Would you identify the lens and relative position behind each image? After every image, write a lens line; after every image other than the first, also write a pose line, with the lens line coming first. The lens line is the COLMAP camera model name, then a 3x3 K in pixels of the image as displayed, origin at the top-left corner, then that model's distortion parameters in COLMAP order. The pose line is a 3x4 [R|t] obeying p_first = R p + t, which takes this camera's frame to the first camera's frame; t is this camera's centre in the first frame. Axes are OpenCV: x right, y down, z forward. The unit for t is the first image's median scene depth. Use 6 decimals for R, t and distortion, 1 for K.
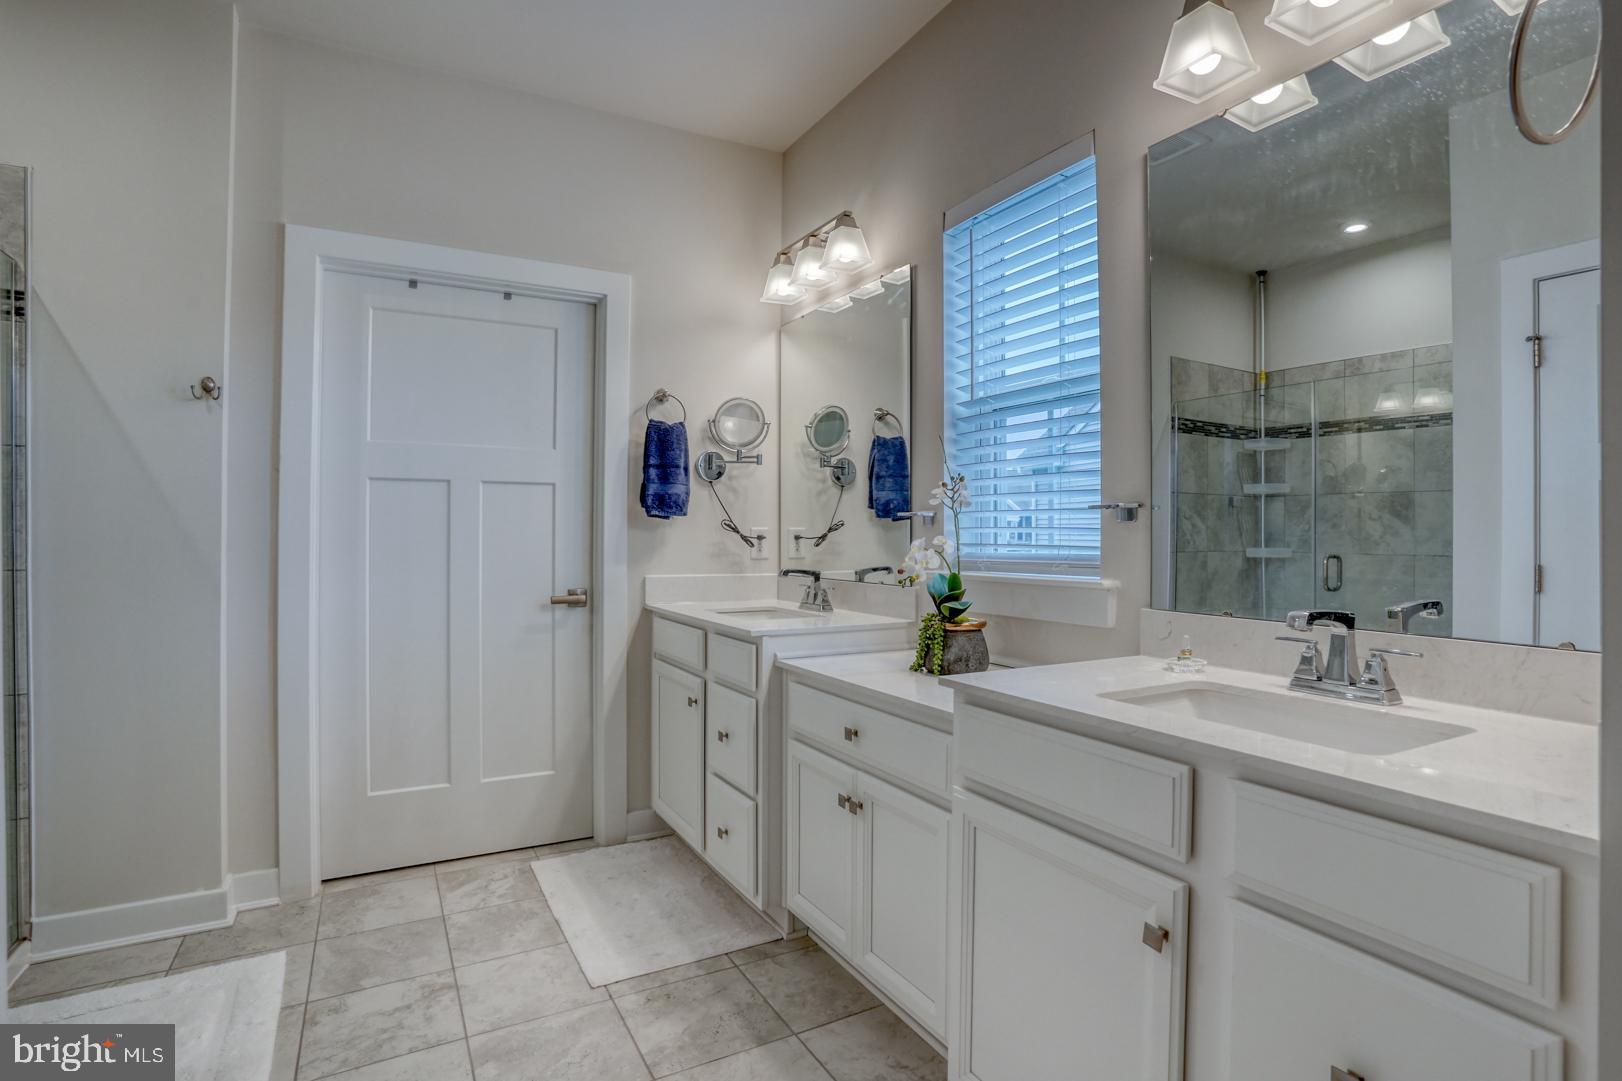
lens RADIAL K [[809.9, 0, 809.2], [0, 809.9, 535.4], [0, 0, 1]] dist [-0.029150, 0.000891]
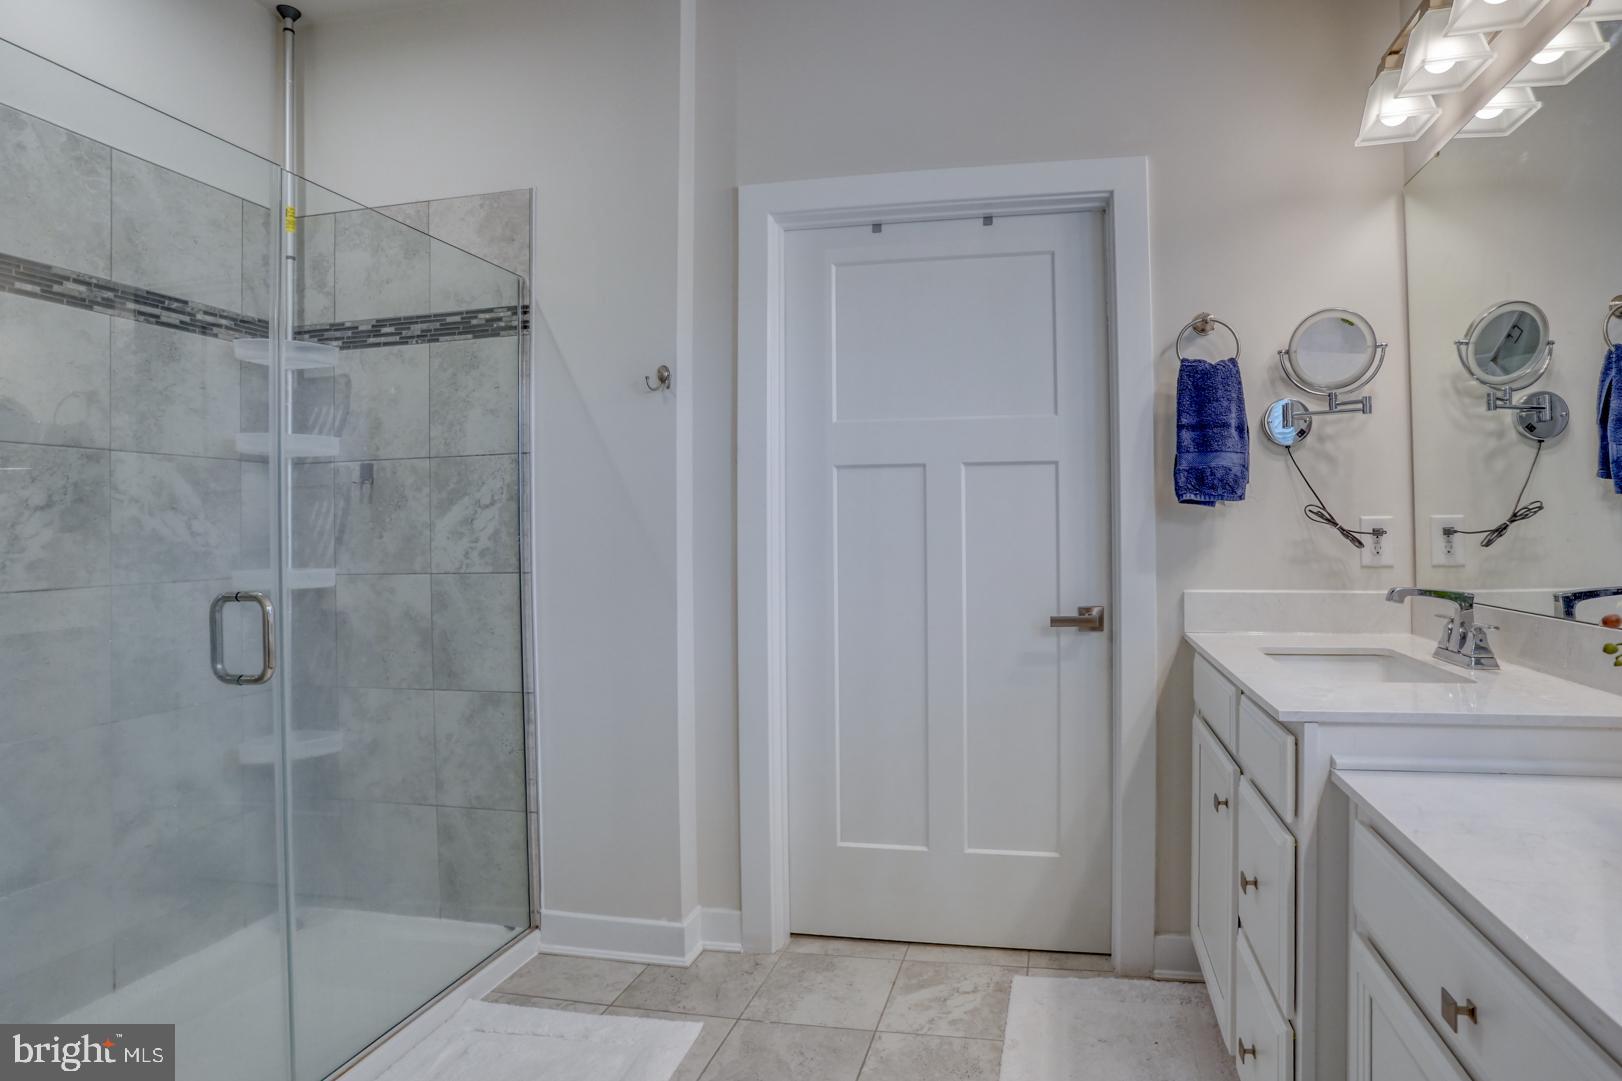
lens RADIAL K [[942.7, 0, 812.1], [0, 942.7, 515.7], [0, 0, 1]] dist [-0.097459, 0.055088]
pose [[0.783198, -0.020926, -0.621420, 0.039365], [0.011107, 0.999745, -0.019667, -0.000938], [0.621673, 0.008501, 0.783231, 0.203626]]
